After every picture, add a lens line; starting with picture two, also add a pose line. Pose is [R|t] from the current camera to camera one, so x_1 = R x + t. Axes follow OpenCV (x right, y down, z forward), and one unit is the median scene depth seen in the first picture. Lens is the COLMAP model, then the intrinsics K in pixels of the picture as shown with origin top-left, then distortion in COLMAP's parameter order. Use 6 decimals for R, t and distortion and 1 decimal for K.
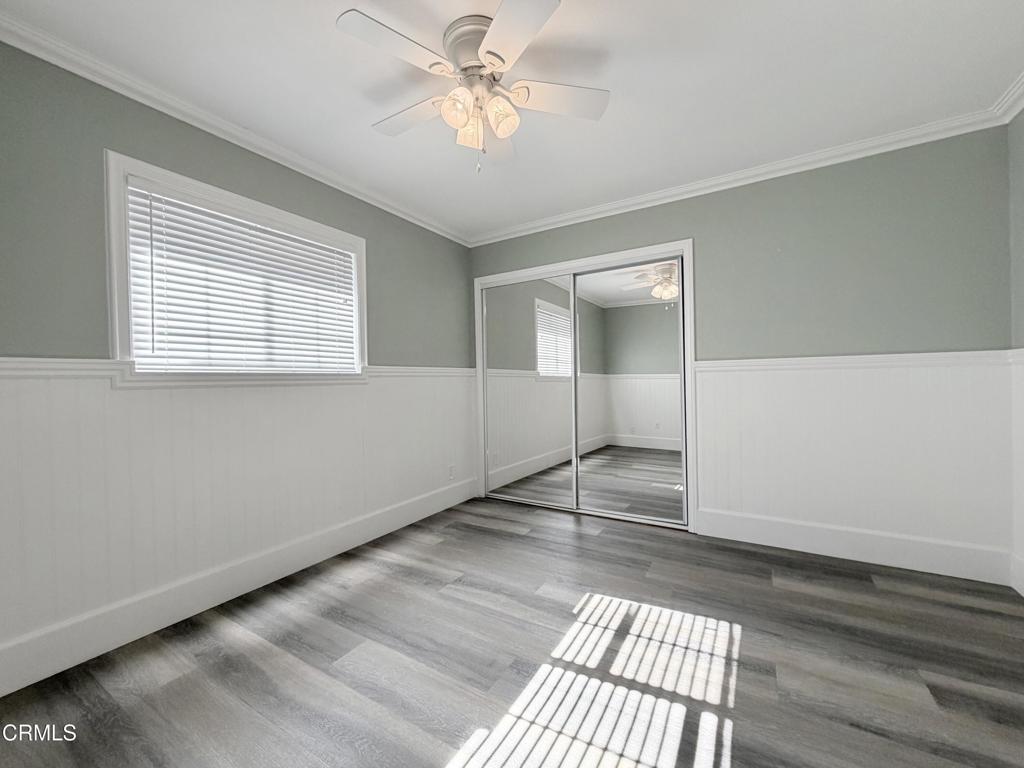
lens RADIAL K [[408.4, 0, 511.9], [0, 408.4, 382.7], [0, 0, 1]] dist [-0.001052, -0.000921]
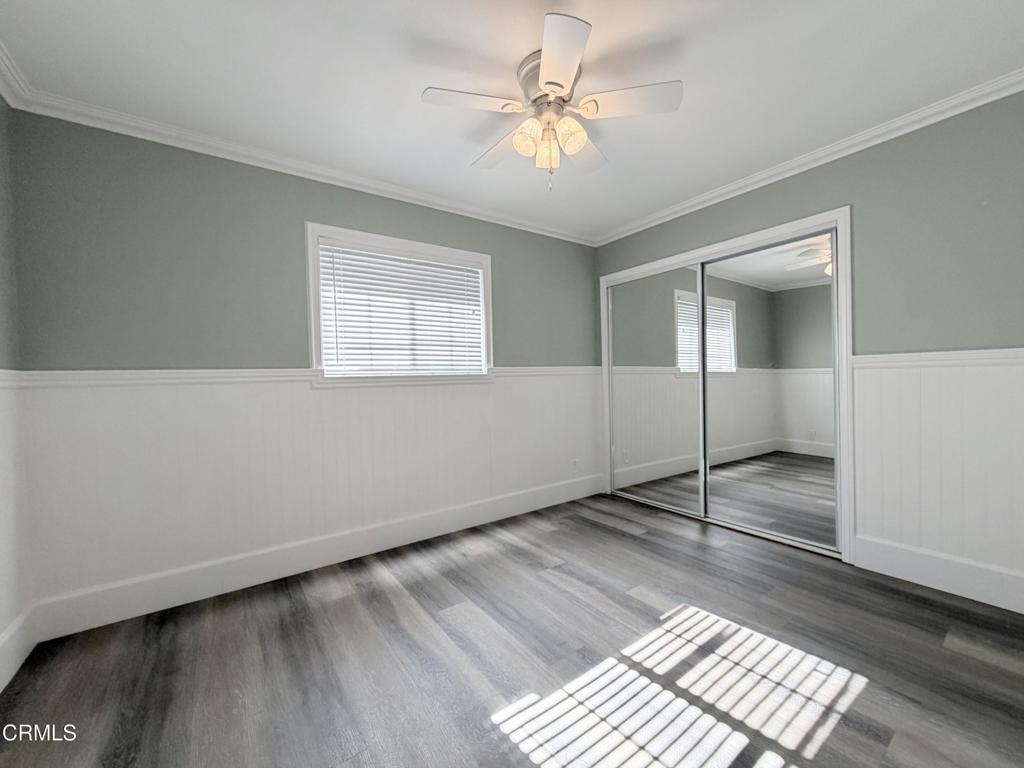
lens RADIAL K [[408.4, 0, 511.7], [0, 408.4, 382.0], [0, 0, 1]] dist [-0.001052, -0.000921]
pose [[0.917279, -0.000803, -0.398244, 0.205203], [0.006218, 0.999905, 0.012305, -0.019413], [0.398196, -0.013763, 0.917197, -0.032573]]
